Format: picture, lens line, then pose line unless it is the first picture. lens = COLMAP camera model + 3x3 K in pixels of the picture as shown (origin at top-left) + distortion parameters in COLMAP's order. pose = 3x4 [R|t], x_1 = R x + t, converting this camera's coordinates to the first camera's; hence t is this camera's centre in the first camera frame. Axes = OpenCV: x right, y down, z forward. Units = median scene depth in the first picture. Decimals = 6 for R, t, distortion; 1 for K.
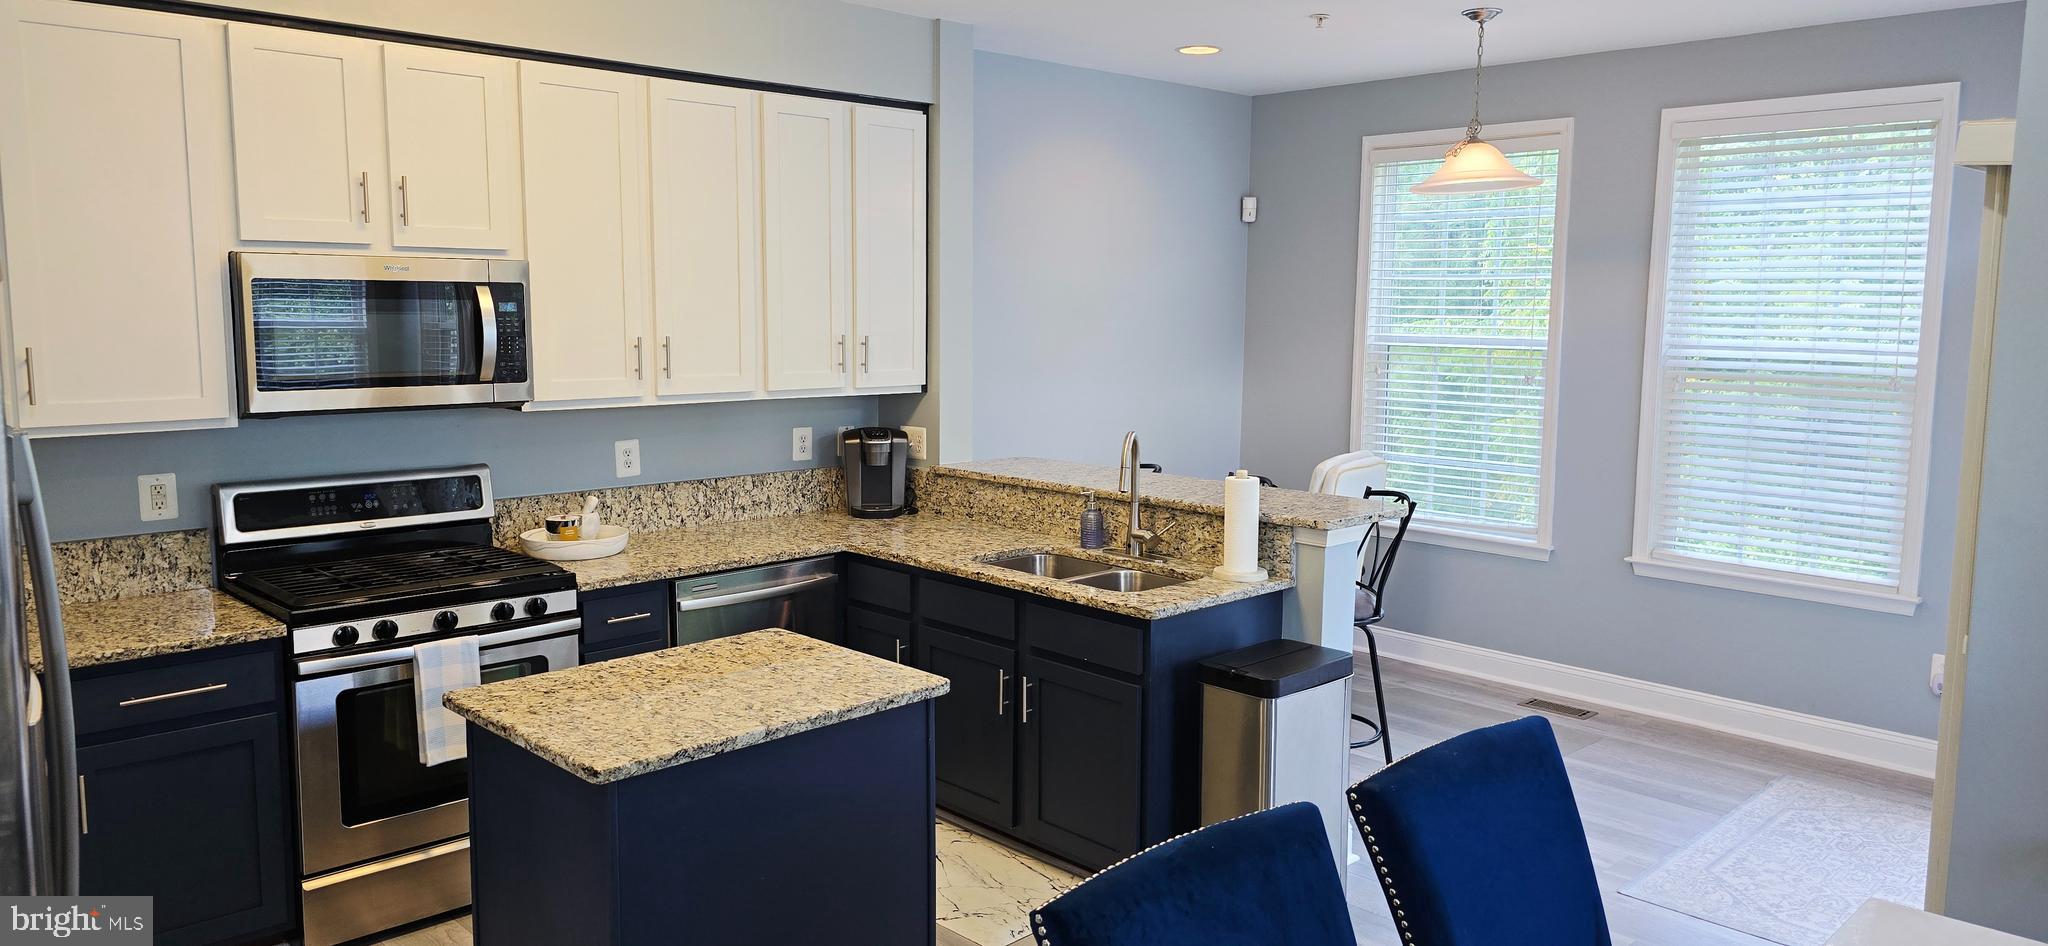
lens RADIAL K [[1377.0, 0, 1026.5], [0, 1377.0, 464.4], [0, 0, 1]] dist [0.047813, -0.029602]
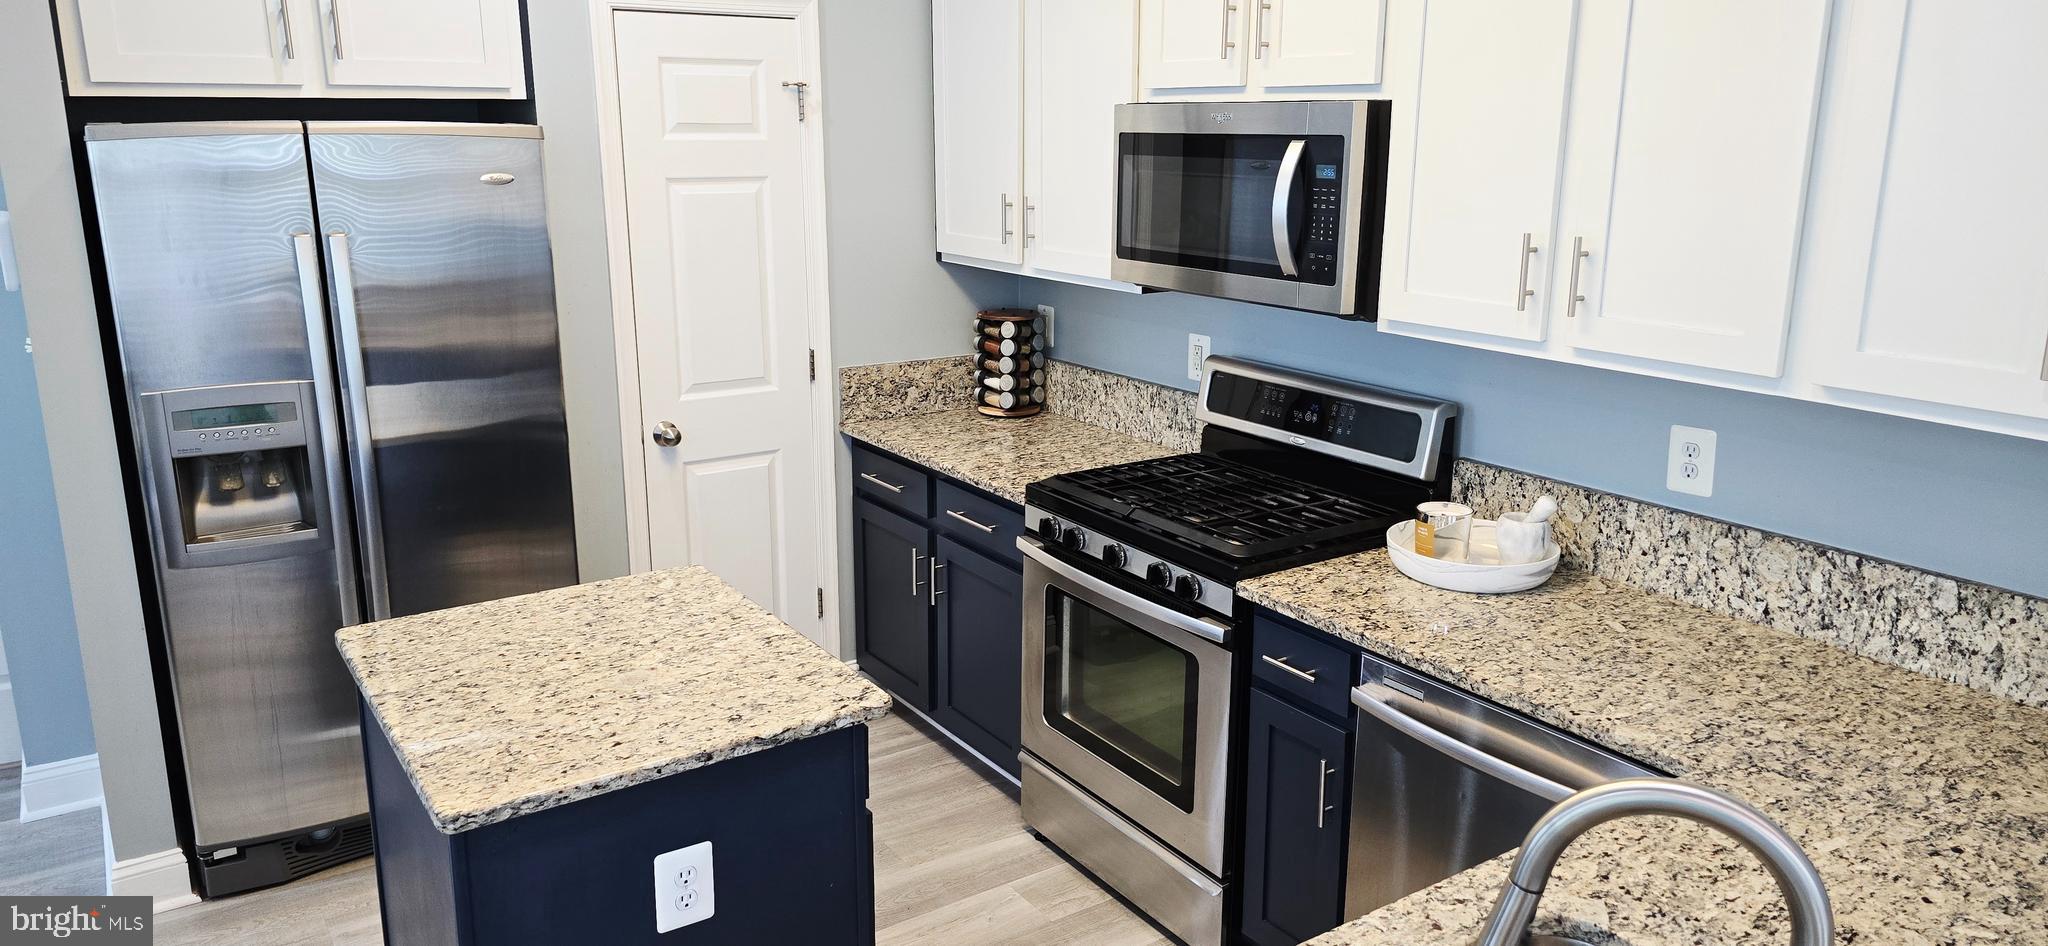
lens RADIAL K [[1377.0, 0, 1028.7], [0, 1377.0, 452.7], [0, 0, 1]] dist [0.047813, -0.029602]
pose [[-0.173646, 0.223789, -0.959044, 0.279496], [-0.123327, 0.961231, 0.246629, -0.110132], [0.977056, 0.161102, -0.139314, 0.825073]]
